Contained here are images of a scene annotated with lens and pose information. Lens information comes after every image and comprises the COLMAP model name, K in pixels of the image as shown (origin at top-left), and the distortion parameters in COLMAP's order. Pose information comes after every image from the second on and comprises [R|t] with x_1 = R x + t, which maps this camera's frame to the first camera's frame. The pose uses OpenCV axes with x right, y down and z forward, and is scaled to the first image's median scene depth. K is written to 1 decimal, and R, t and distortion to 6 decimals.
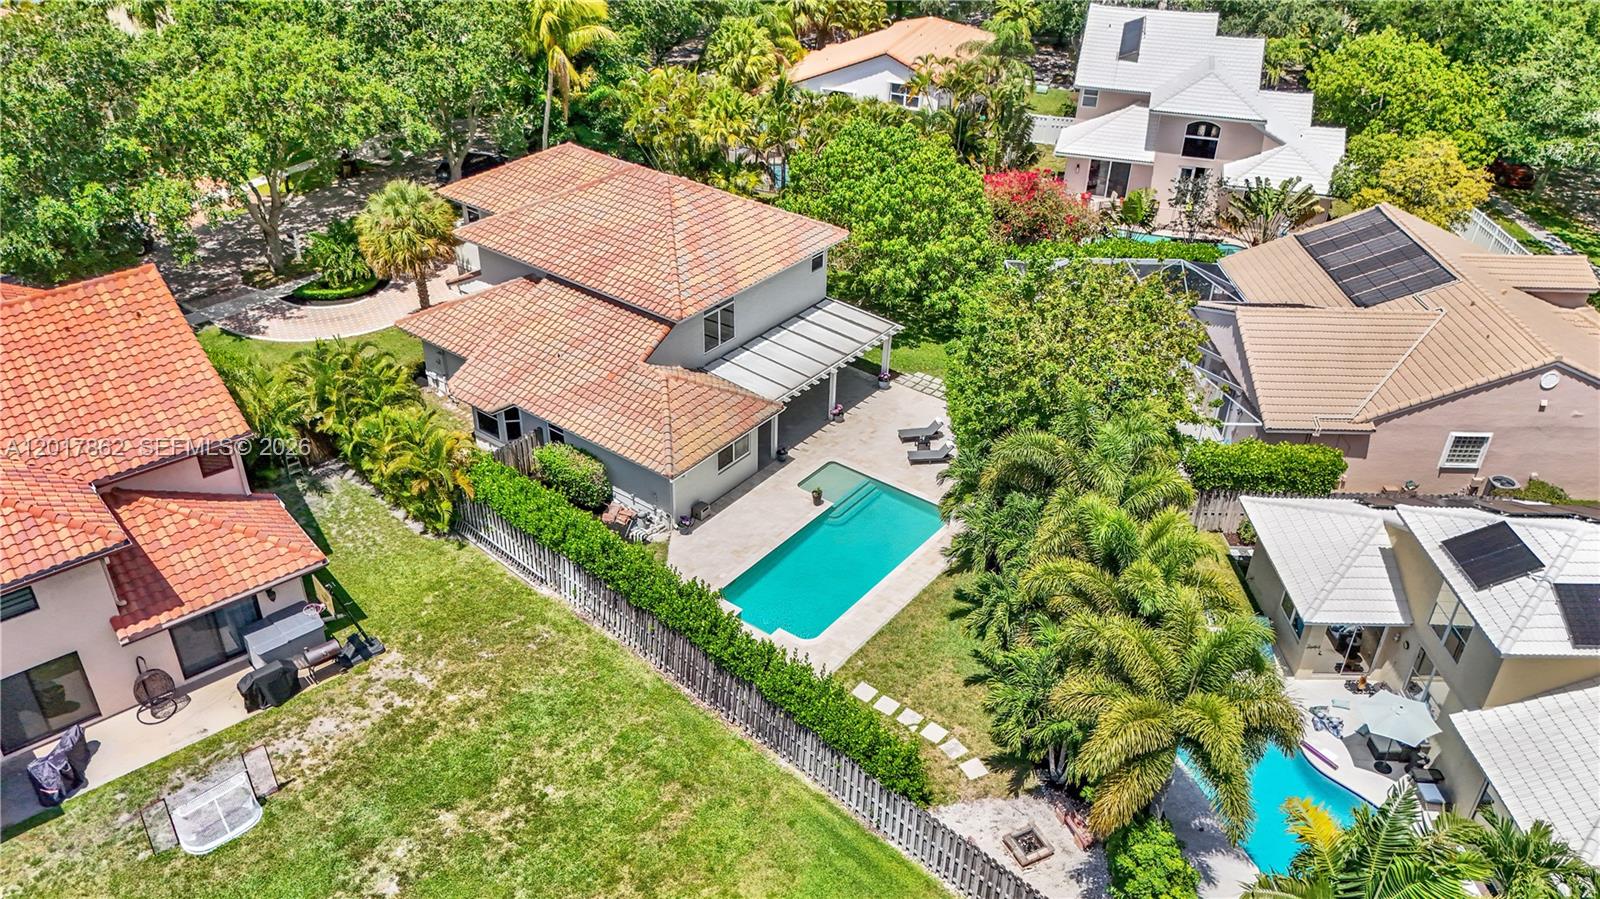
lens RADIAL K [[1199.9, 0, 800.0], [0, 1199.9, 449.5], [0, 0, 1]] dist [0.039814, -0.044981]
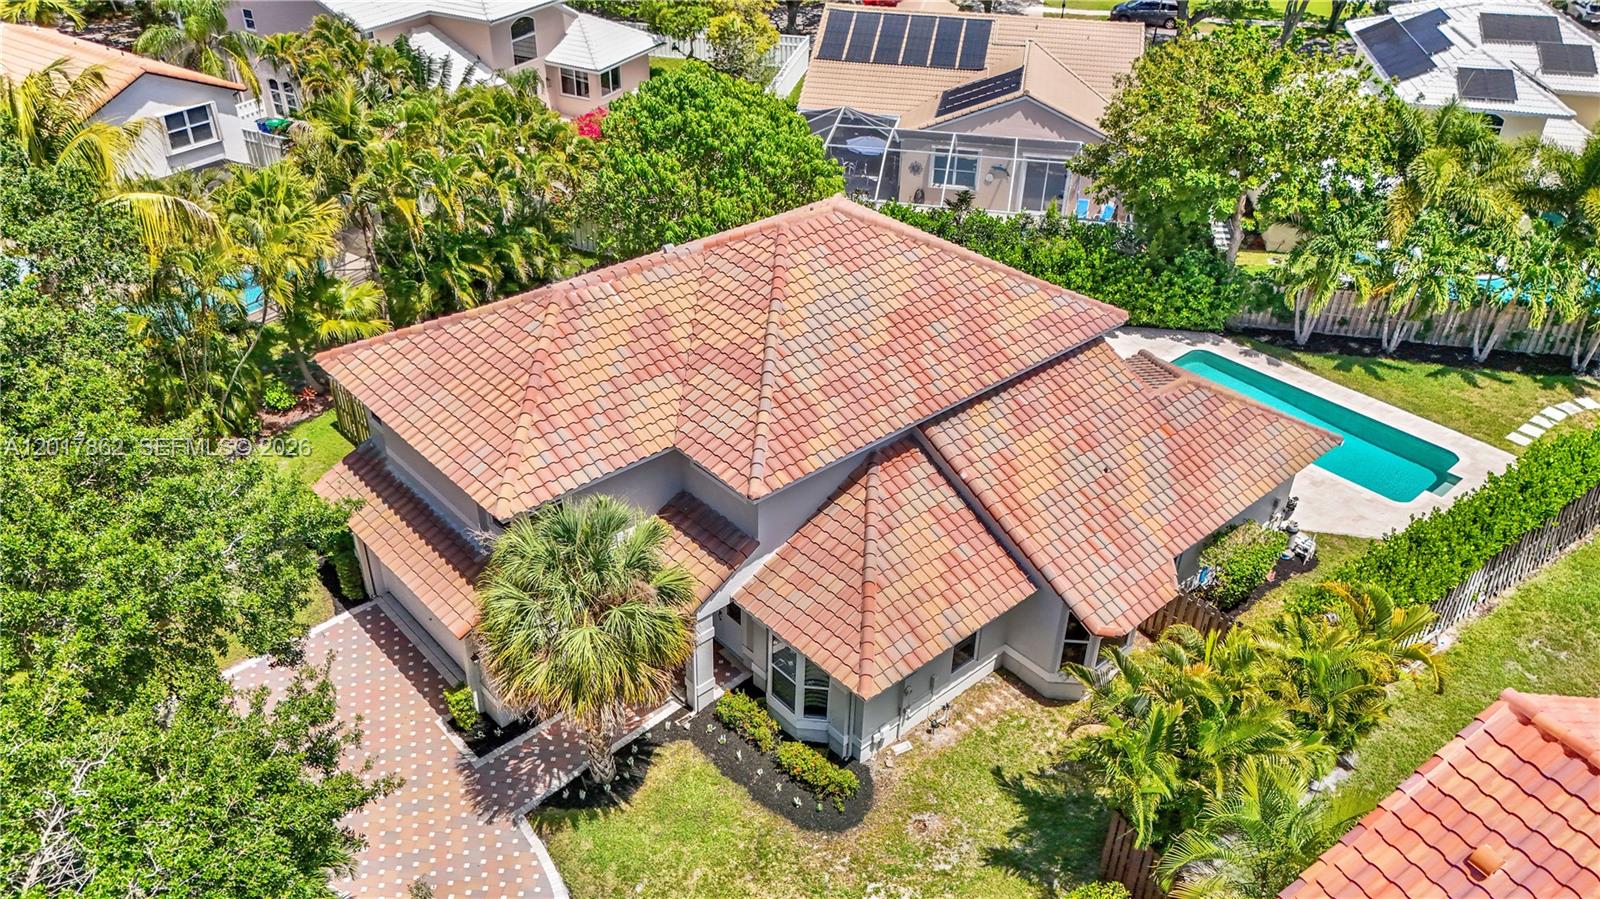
lens RADIAL K [[1199.9, 0, 800.0], [0, 1199.9, 449.5], [0, 0, 1]] dist [0.039814, -0.044981]
pose [[0.192802, -0.553321, 0.810347, -0.746625], [0.509676, 0.762169, 0.399160, -0.425248], [-0.838486, 0.336055, 0.428962, 0.886131]]
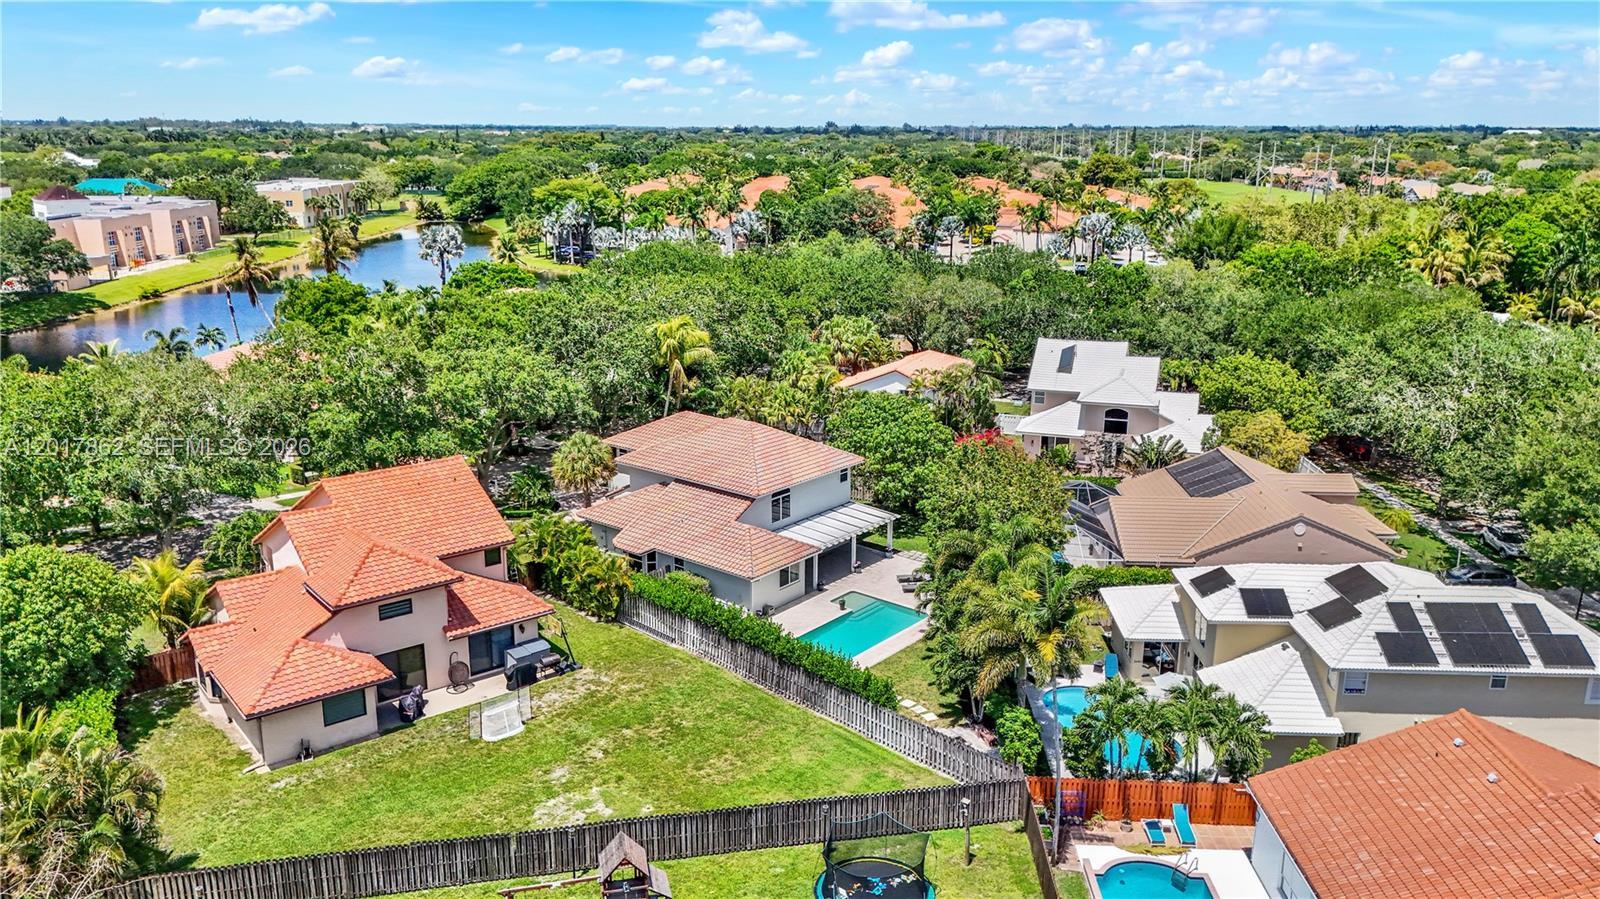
lens RADIAL K [[1199.9, 0, 800.0], [0, 1199.9, 449.5], [0, 0, 1]] dist [0.039814, -0.044981]
pose [[0.999051, -0.008318, -0.042755, 0.028389], [-0.004872, 0.954099, -0.299453, 0.321433], [0.043284, 0.299377, 0.953153, -0.578262]]
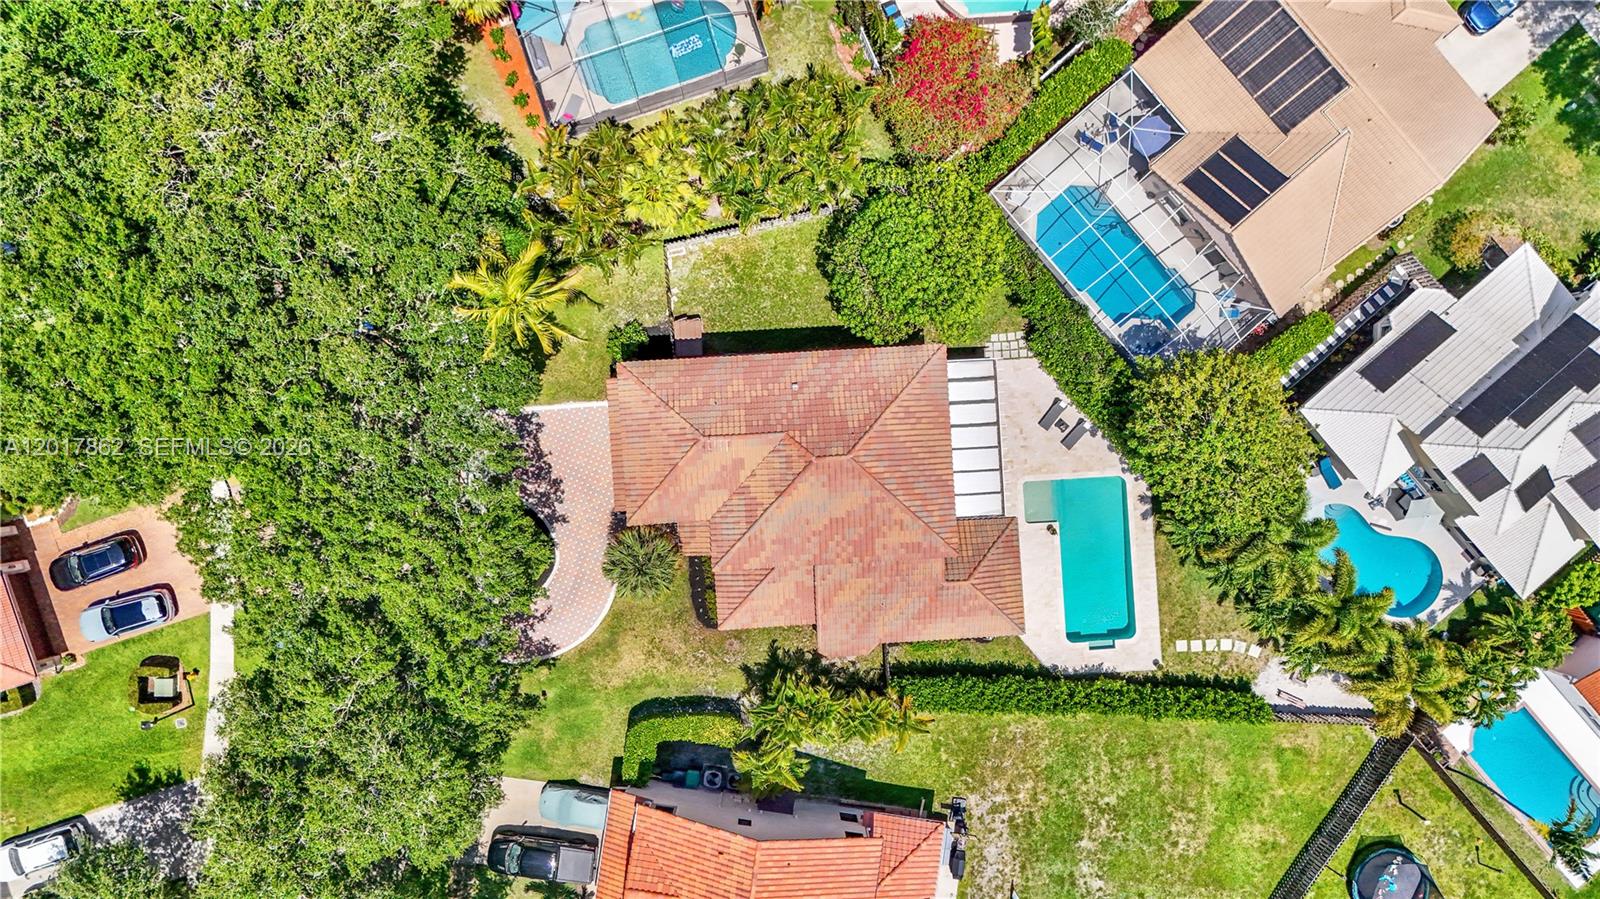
lens RADIAL K [[1247.9, 0, 799.5], [0, 1247.9, 465.8], [0, 0, 1]] dist [-0.003937, -0.006551]
pose [[0.766963, -0.640819, -0.033444, -0.128646], [0.354471, 0.379650, 0.854527, -1.446131], [-0.534900, -0.667246, 0.518329, 0.415365]]
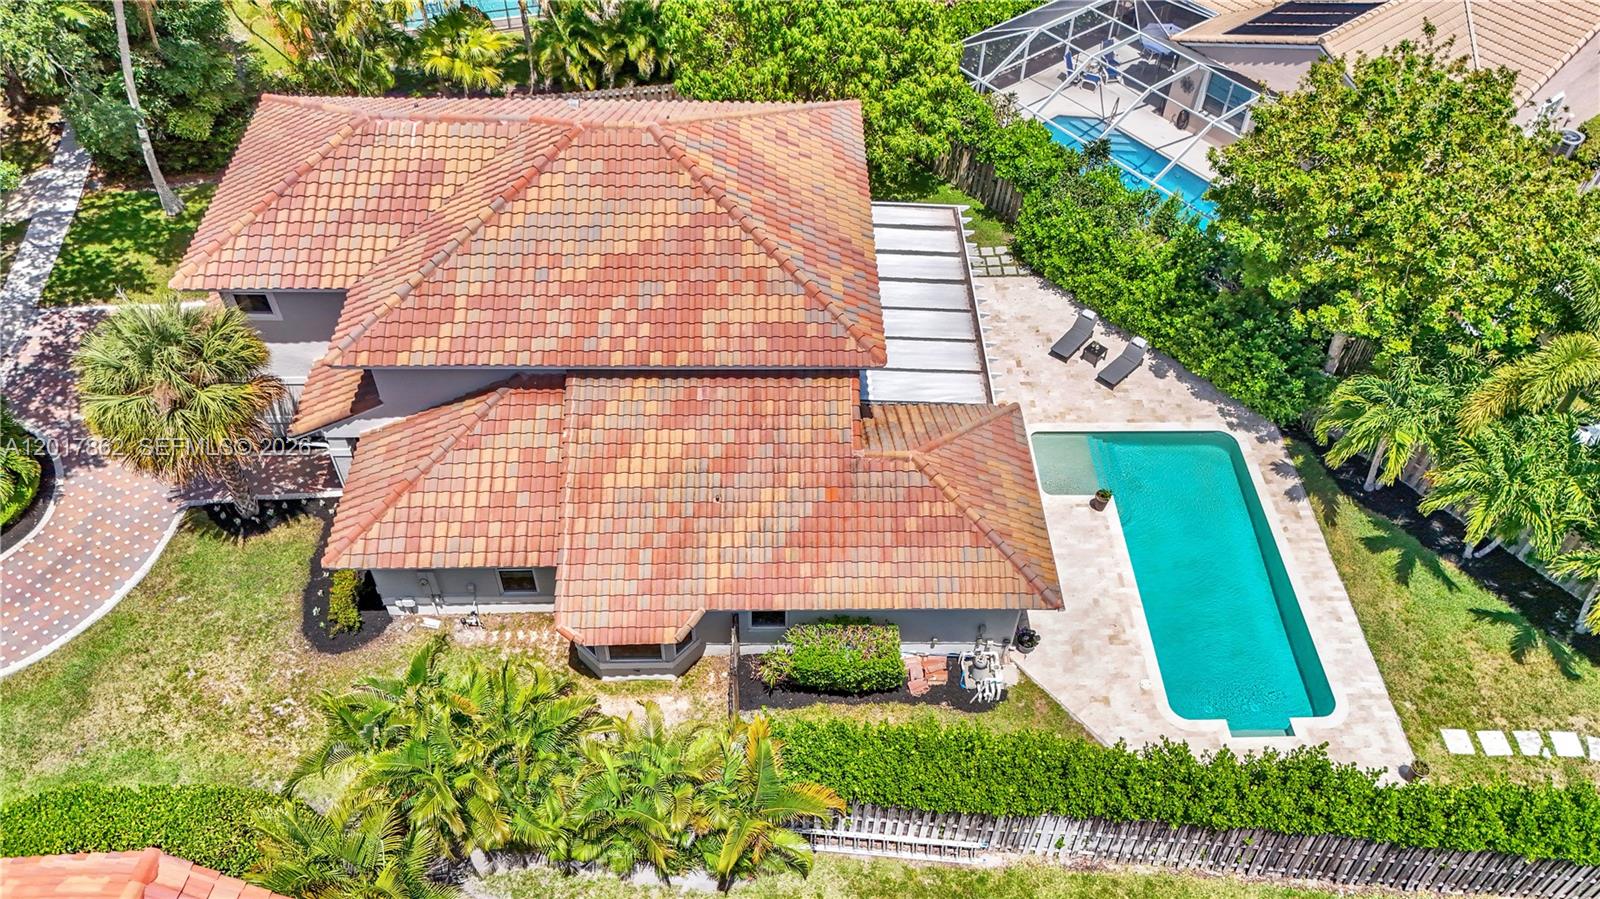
lens RADIAL K [[1247.9, 0, 799.5], [0, 1247.9, 465.8], [0, 0, 1]] dist [-0.003937, -0.006551]
pose [[0.786458, -0.468449, 0.402542, -0.419552], [0.337378, 0.871737, 0.355319, -0.305304], [-0.517359, -0.143635, 0.843628, 0.475327]]
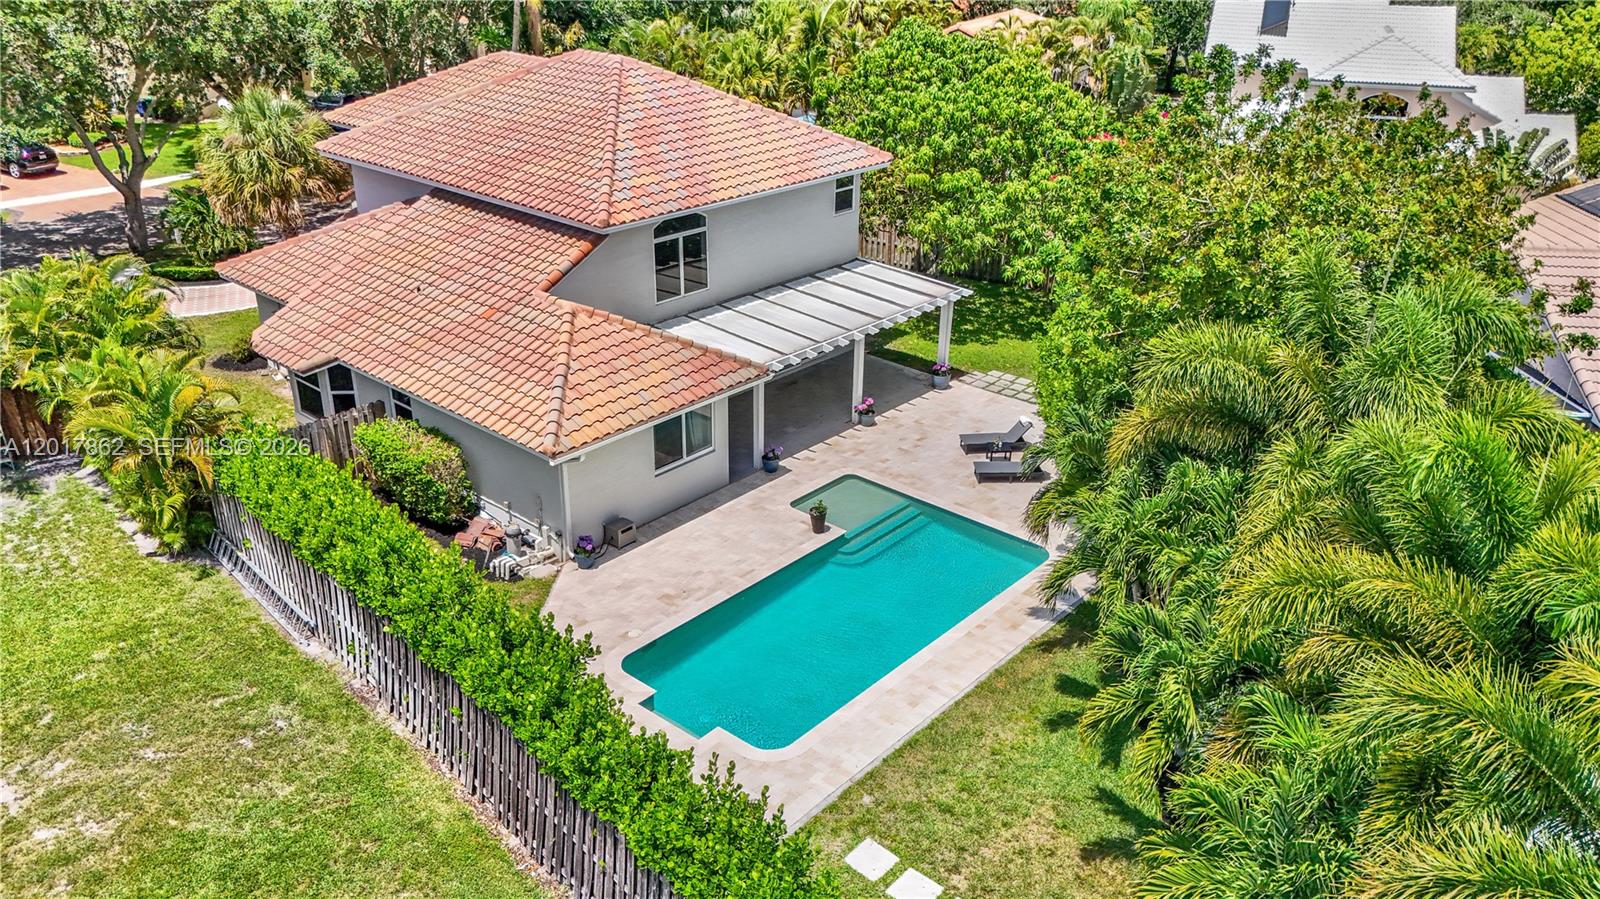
lens RADIAL K [[1199.9, 0, 800.0], [0, 1199.9, 449.5], [0, 0, 1]] dist [0.039814, -0.044981]
pose [[0.997504, 0.022911, -0.066797, 0.044360], [-0.031679, 0.990568, -0.133310, 0.085534], [0.063112, 0.135093, 0.988821, 0.408853]]
